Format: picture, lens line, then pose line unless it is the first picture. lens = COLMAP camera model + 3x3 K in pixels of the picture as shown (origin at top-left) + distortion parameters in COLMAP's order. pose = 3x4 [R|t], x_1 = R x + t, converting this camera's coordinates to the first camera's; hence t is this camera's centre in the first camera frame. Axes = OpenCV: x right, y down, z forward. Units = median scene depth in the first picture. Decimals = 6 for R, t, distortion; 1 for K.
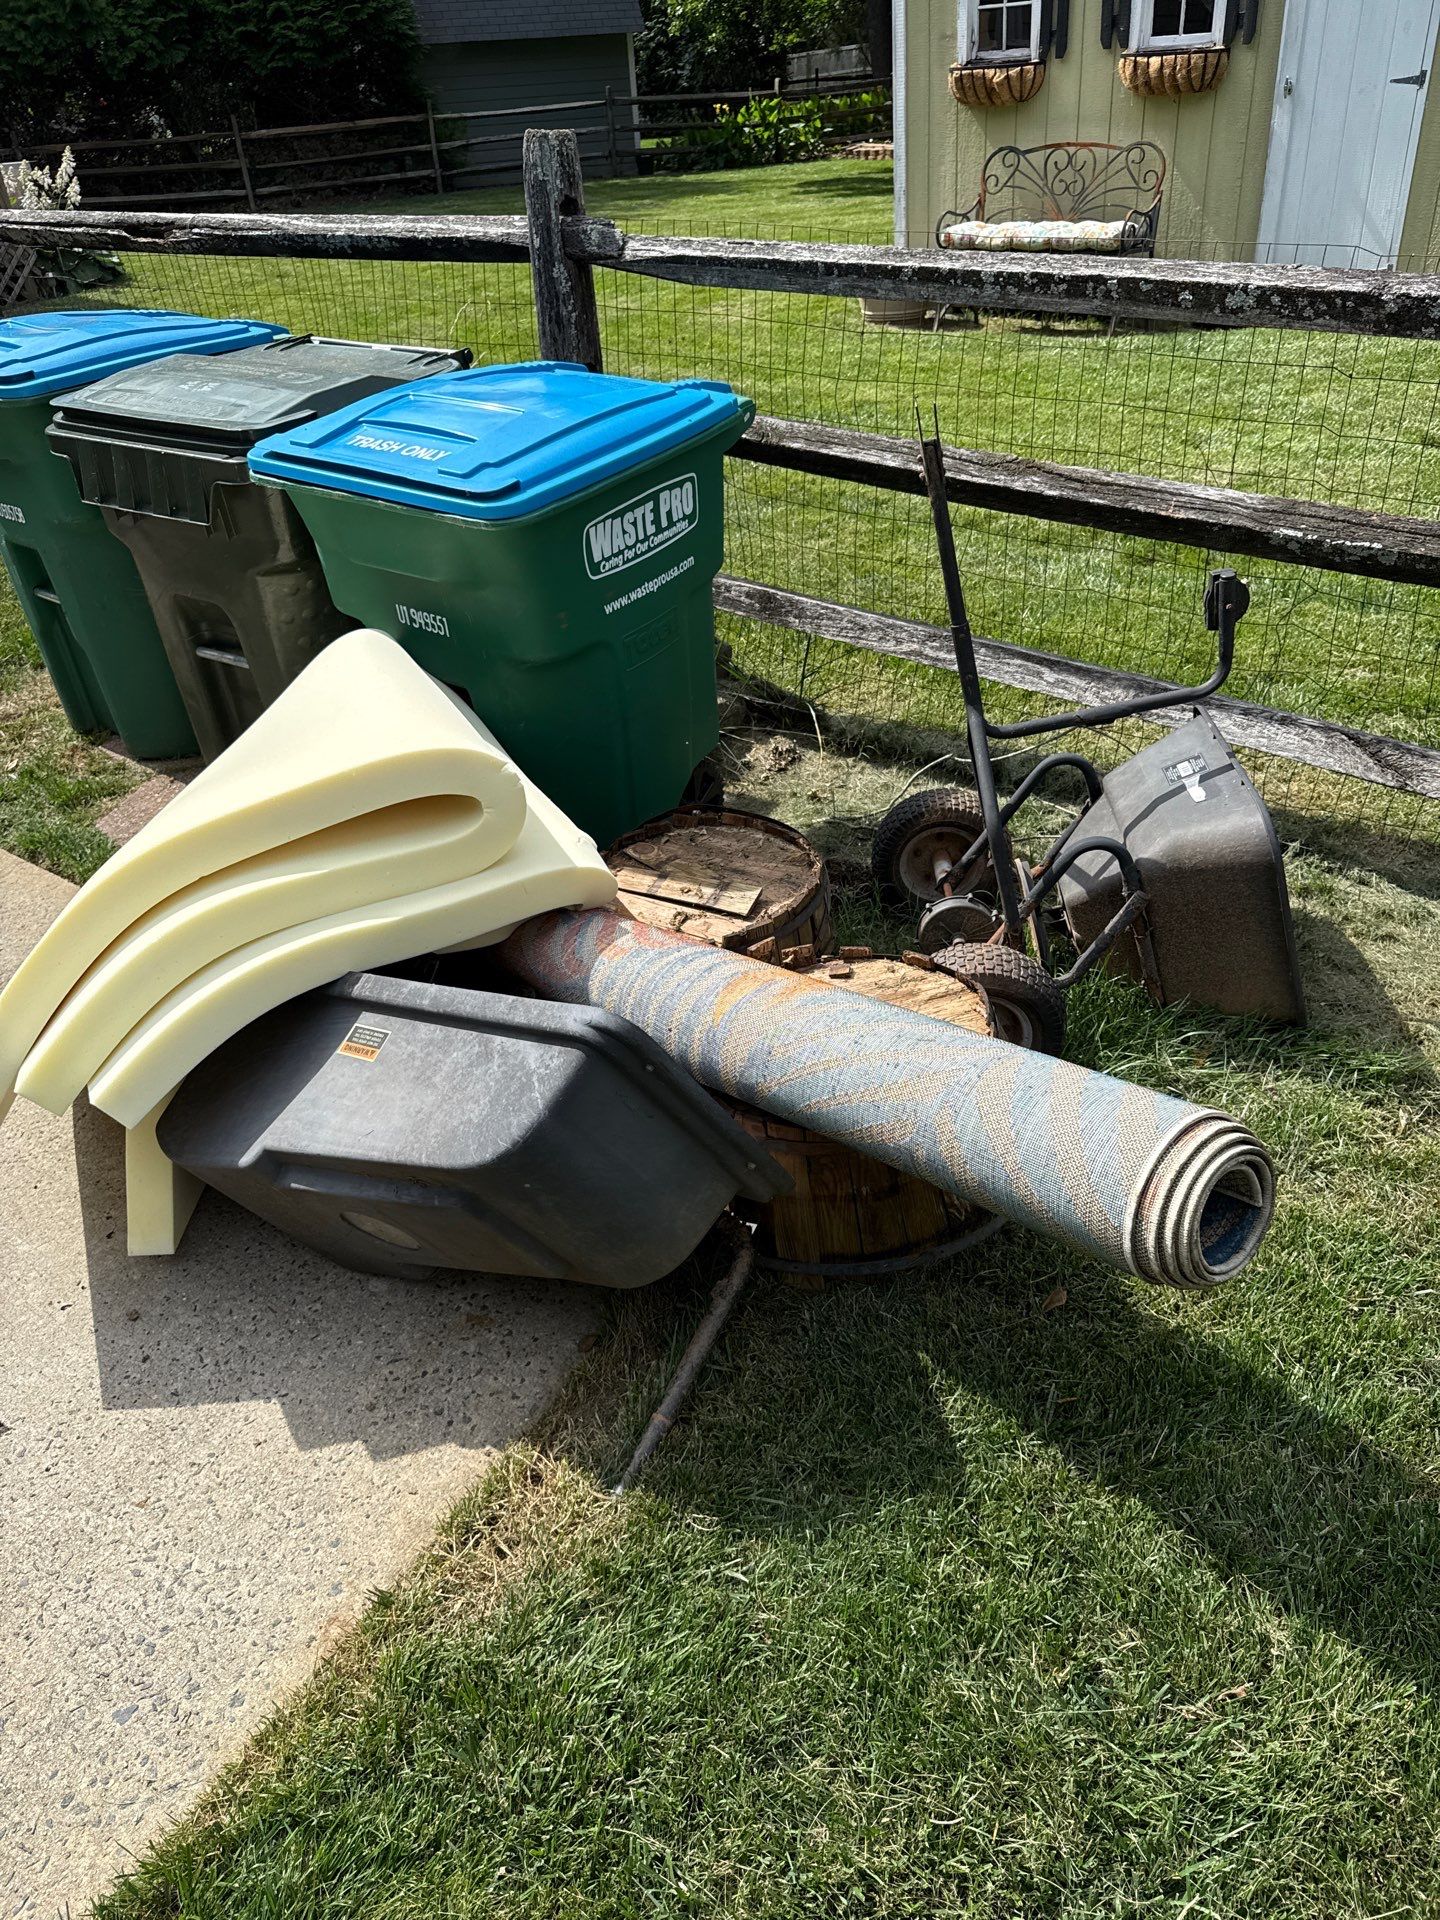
lens RADIAL K [[1444.7, 0, 720.0], [0, 1444.7, 960.0], [0, 0, 1]] dist [-0.020311, -0.000903]
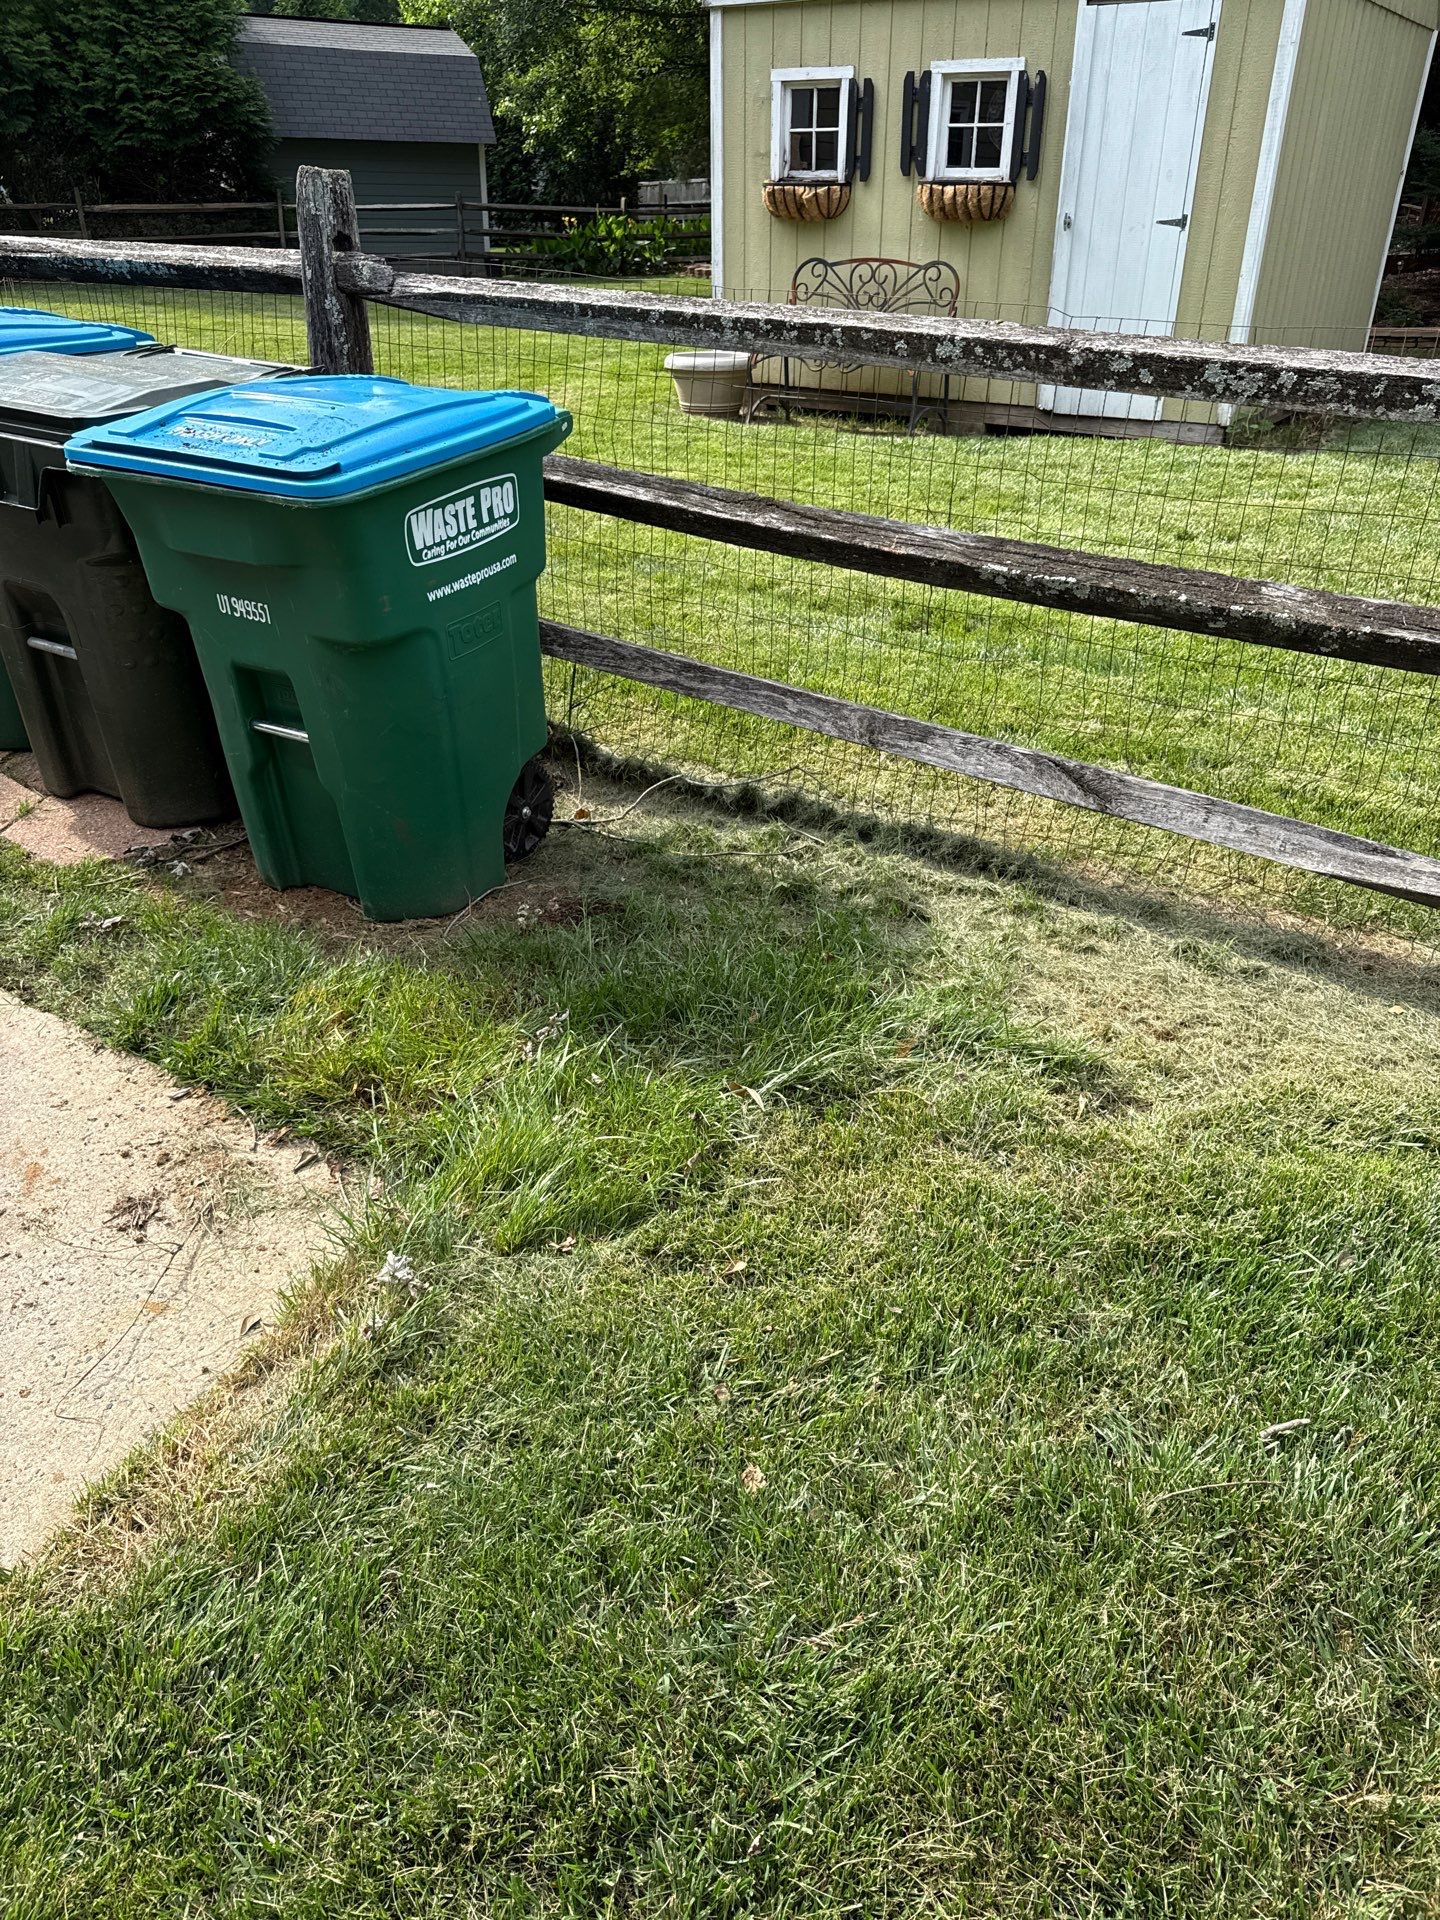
lens RADIAL K [[1427.8, 0, 862.1], [0, 1427.8, 1042.3], [0, 0, 1]] dist [0.014180, -0.043895]
pose [[0.991809, 0.020047, 0.126150, 0.159329], [-0.010922, 0.997300, -0.072619, 0.125379], [-0.127266, 0.070647, 0.989350, -0.014822]]
